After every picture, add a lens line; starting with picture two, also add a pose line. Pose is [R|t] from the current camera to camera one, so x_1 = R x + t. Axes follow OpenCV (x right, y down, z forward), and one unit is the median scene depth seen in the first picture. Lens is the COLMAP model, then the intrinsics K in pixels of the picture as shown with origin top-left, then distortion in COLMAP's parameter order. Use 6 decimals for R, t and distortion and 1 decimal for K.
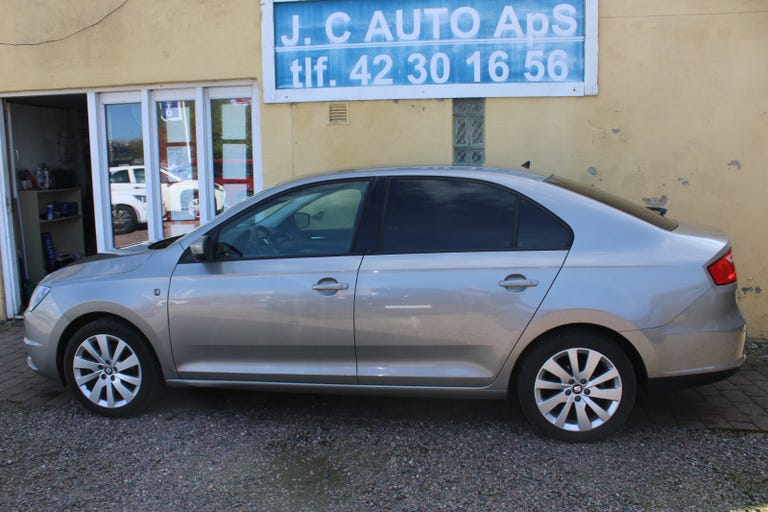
lens RADIAL K [[651.6, 0, 384.0], [0, 651.6, 256.0], [0, 0, 1]] dist [-0.167453, 0.154304]
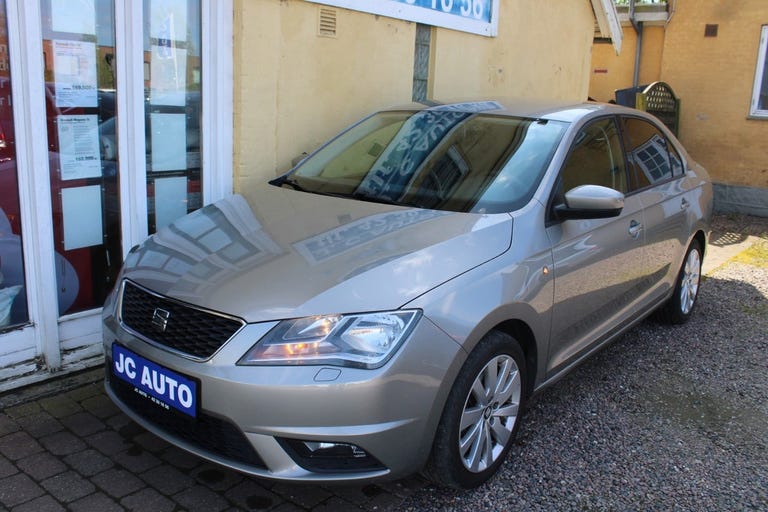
lens RADIAL K [[678.8, 0, 384.0], [0, 678.8, 256.0], [0, 0, 1]] dist [-0.156195, 0.159887]
pose [[0.510060, -0.158397, 0.845428, -0.761238], [0.089067, 0.987340, 0.131250, -0.048121], [-0.855515, 0.008354, 0.517711, 0.555765]]
